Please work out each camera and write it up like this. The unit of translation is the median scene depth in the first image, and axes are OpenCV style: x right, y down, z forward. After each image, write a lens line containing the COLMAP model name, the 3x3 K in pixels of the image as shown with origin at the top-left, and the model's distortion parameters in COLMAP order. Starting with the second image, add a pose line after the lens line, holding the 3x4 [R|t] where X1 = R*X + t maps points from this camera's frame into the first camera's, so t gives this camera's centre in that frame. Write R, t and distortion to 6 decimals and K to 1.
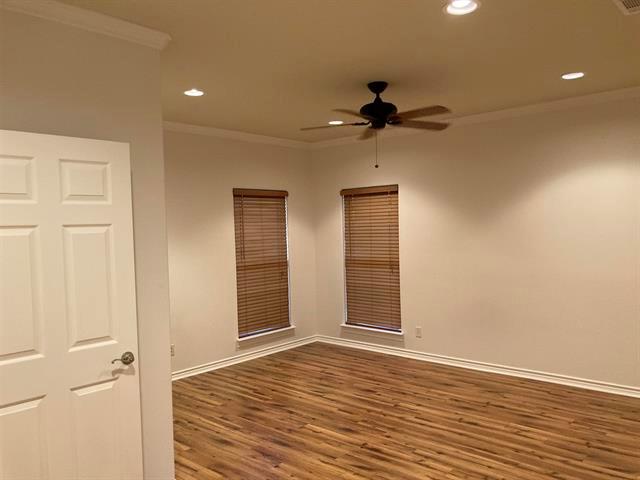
lens RADIAL K [[518.4, 0, 320.0], [0, 518.4, 240.0], [0, 0, 1]] dist [0.003829, 0.002474]
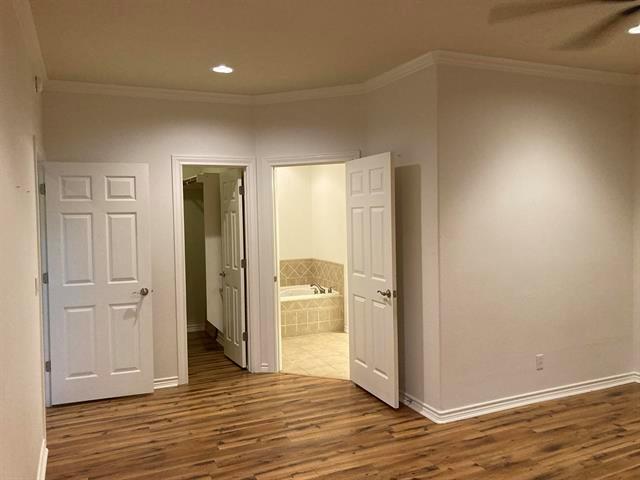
lens RADIAL K [[518.4, 0, 320.0], [0, 518.4, 240.0], [0, 0, 1]] dist [0.003829, 0.002474]
pose [[-0.418300, 0.078336, -0.904925, 0.840899], [0.012257, 0.996670, 0.080612, -0.042607], [0.908226, 0.022628, -0.417867, 1.125235]]
